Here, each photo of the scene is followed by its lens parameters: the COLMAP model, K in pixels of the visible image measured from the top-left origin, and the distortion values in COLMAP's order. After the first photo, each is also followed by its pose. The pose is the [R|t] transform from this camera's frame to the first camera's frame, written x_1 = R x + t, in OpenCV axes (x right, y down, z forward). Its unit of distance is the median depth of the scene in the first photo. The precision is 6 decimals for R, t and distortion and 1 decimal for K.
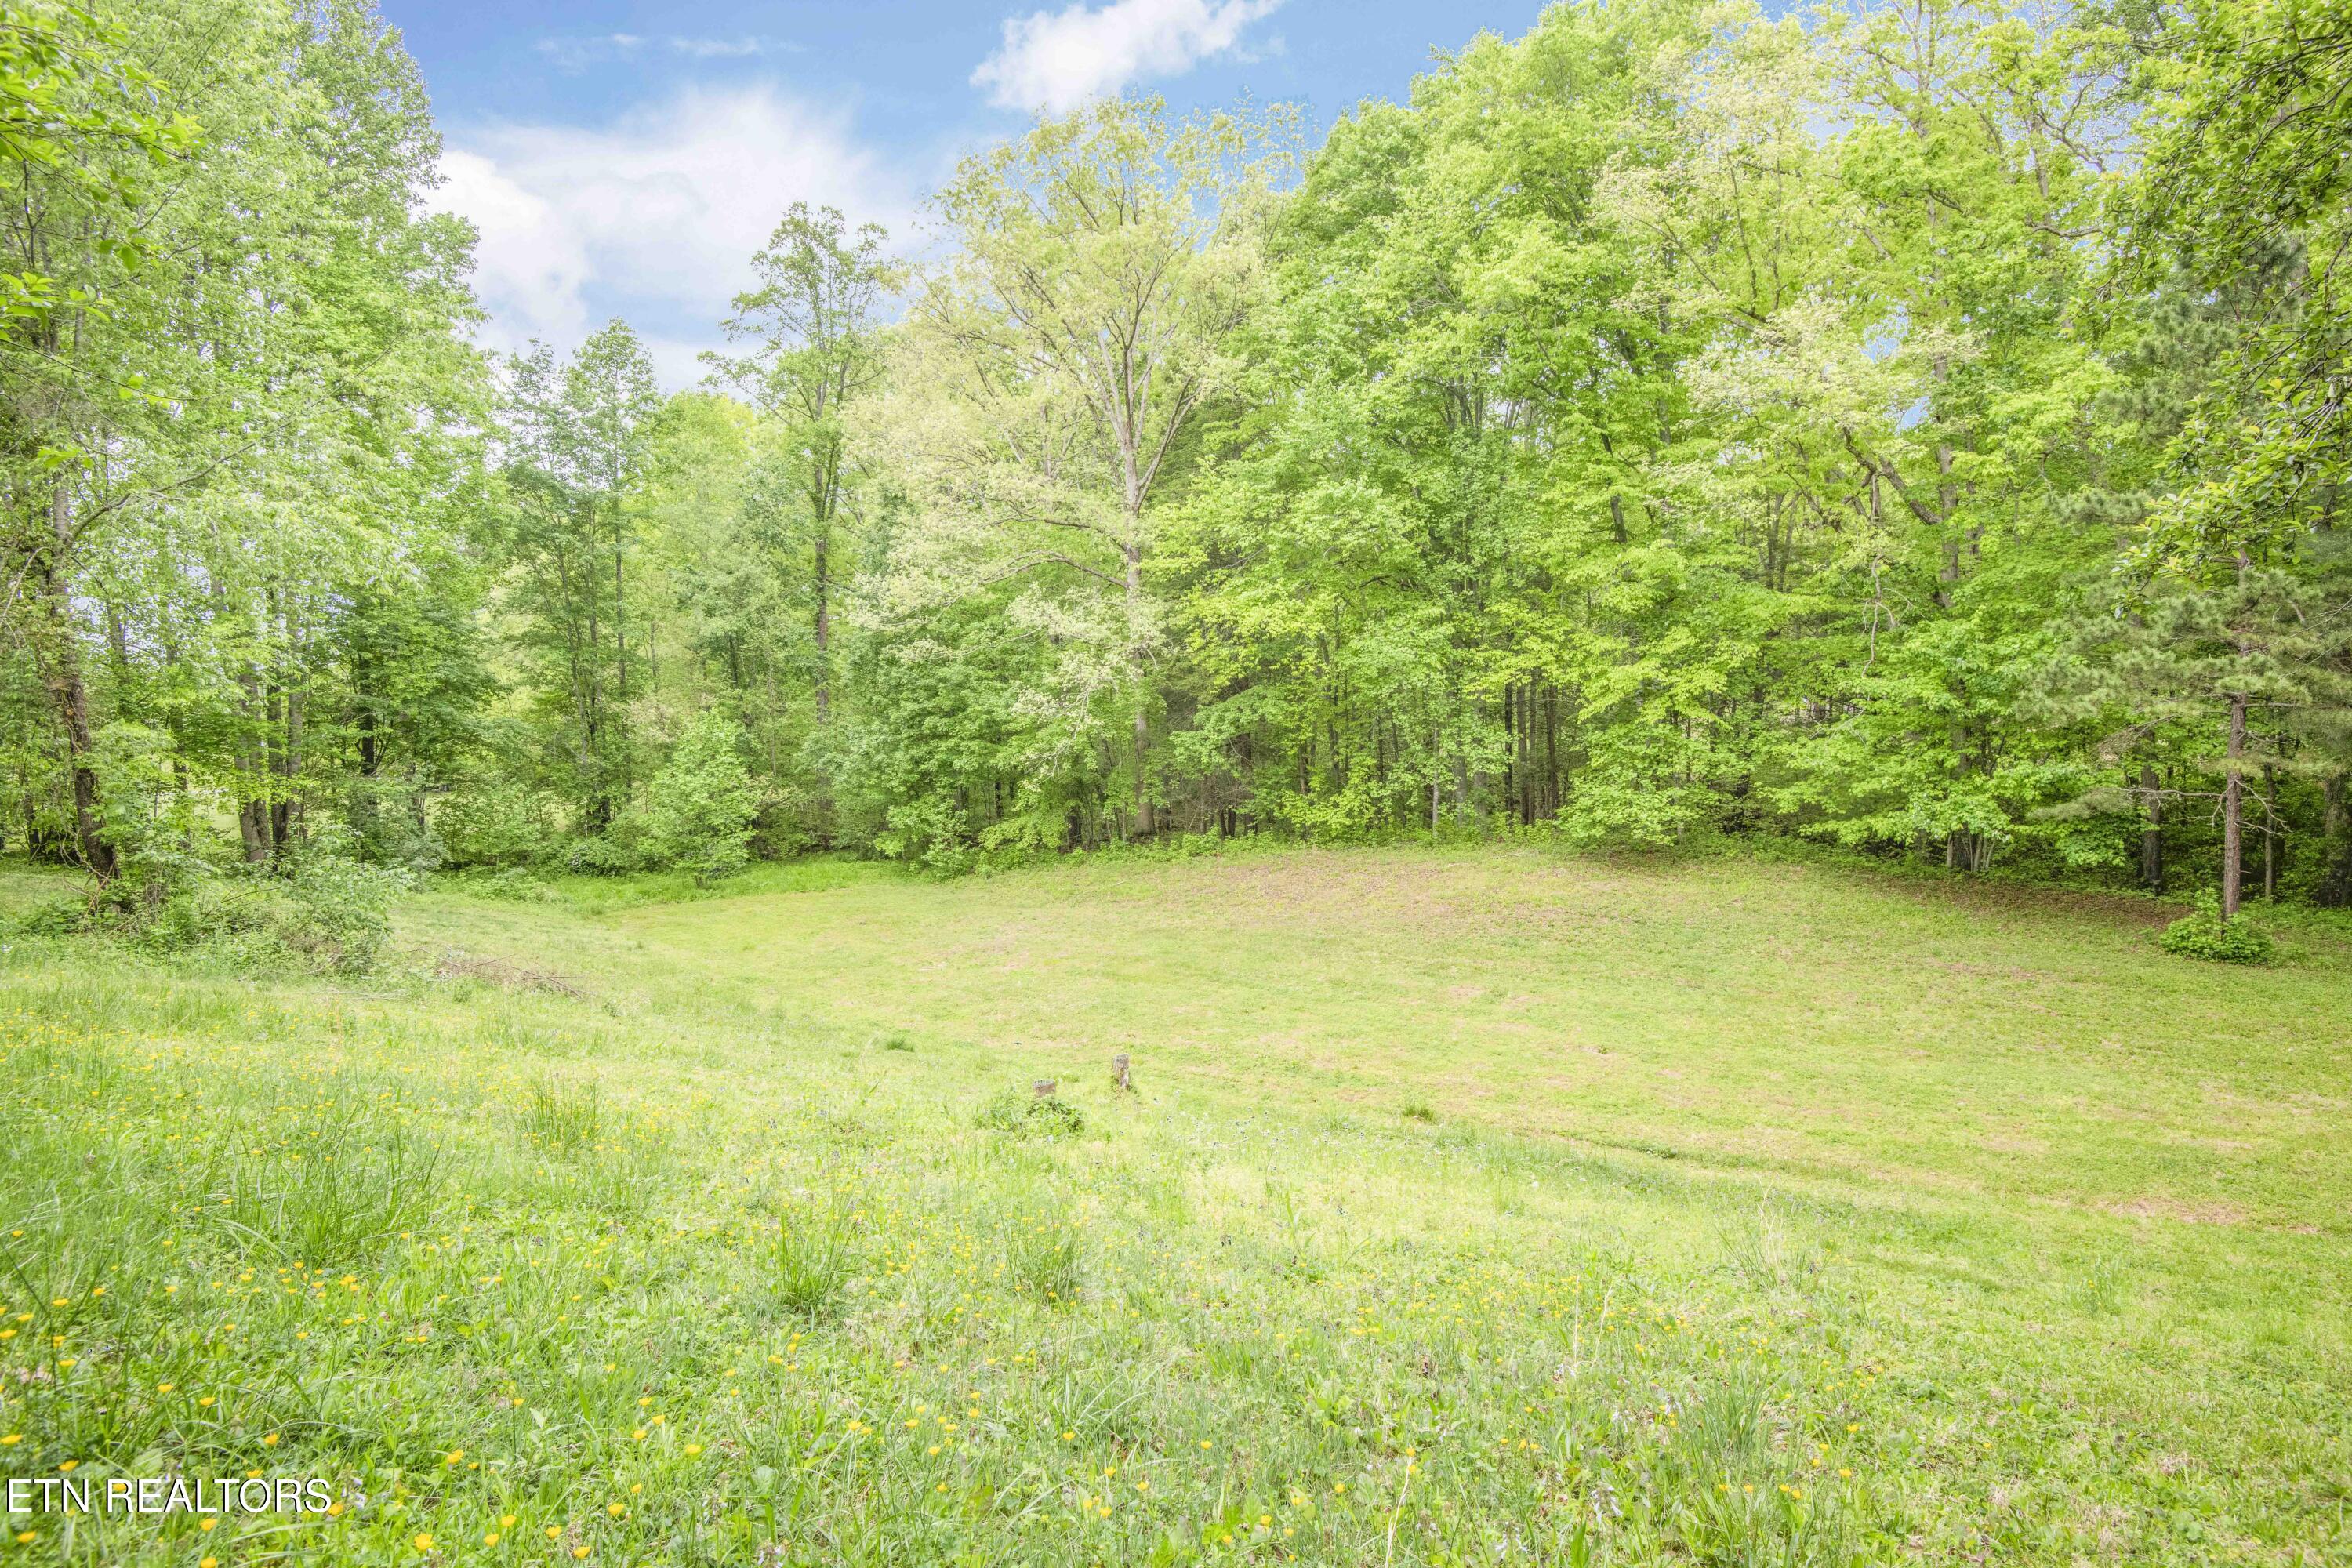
lens RADIAL K [[1099.6, 0, 1188.9], [0, 1099.6, 777.3], [0, 0, 1]] dist [-0.002955, -0.023331]
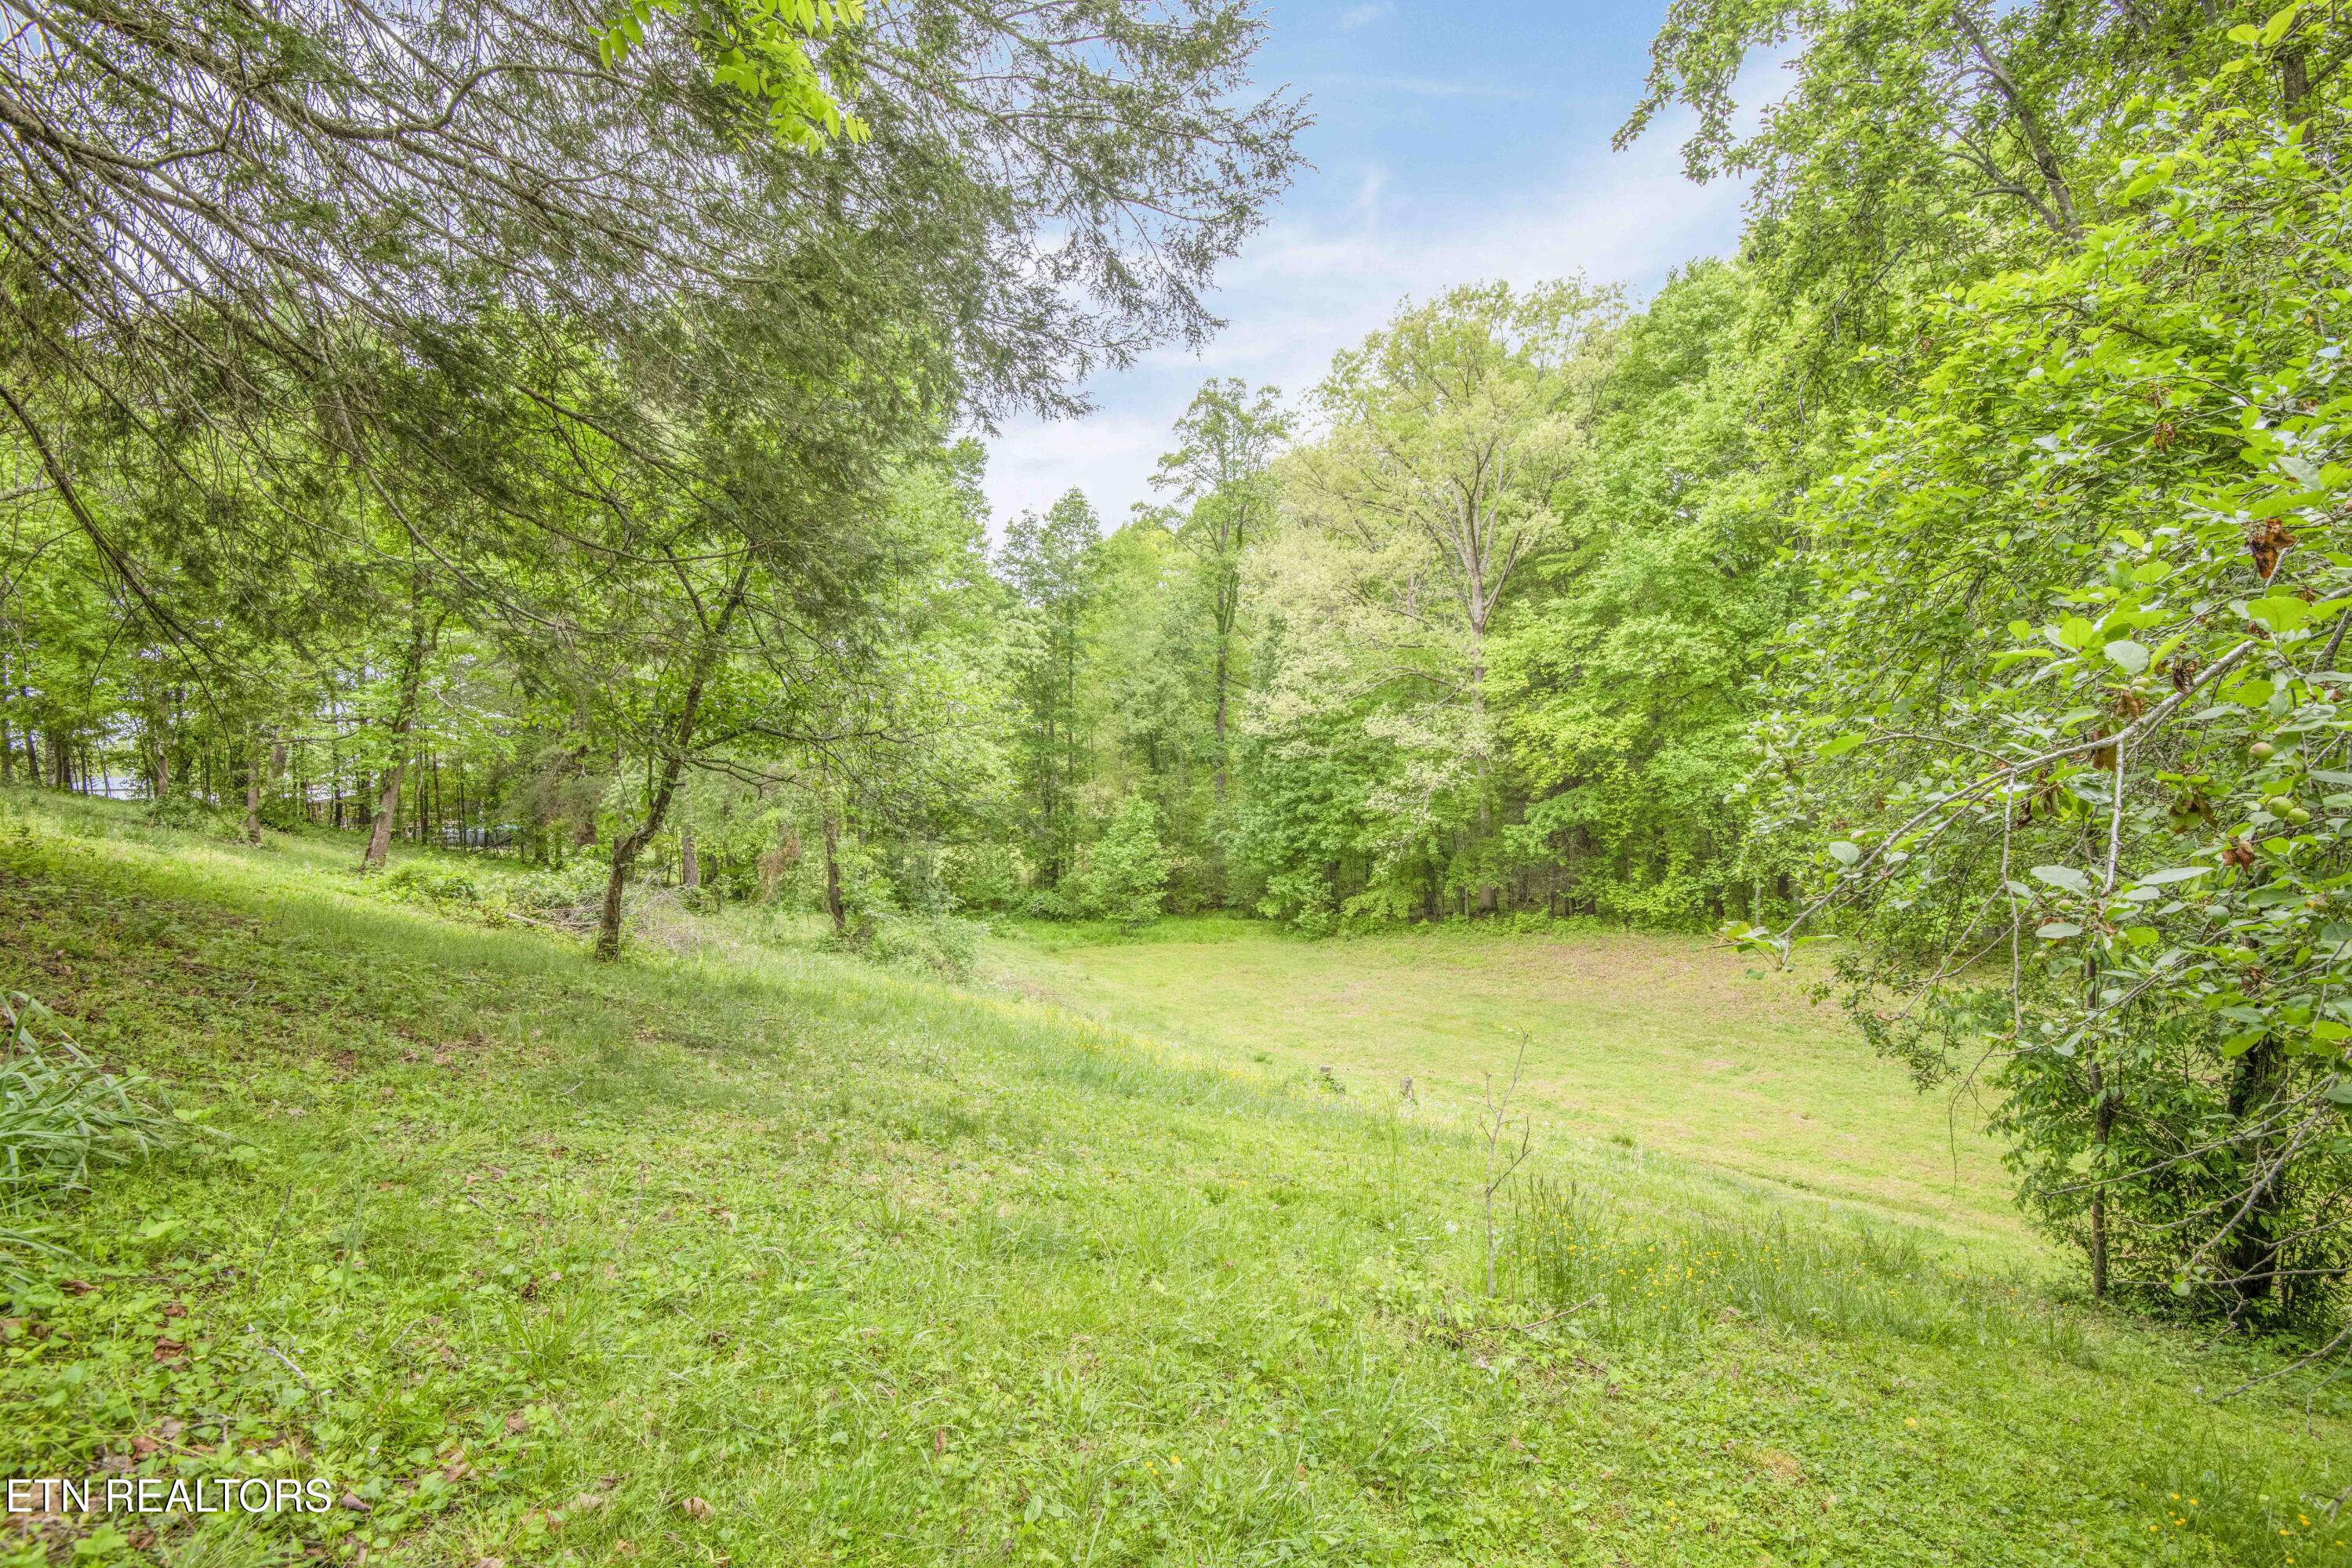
lens RADIAL K [[1099.6, 0, 1188.9], [0, 1099.6, 777.3], [0, 0, 1]] dist [-0.002955, -0.023331]
pose [[0.939040, 0.010123, -0.343658, 0.062871], [-0.027659, 0.998551, -0.046165, -0.025303], [0.342692, 0.052856, 0.937960, -0.181988]]
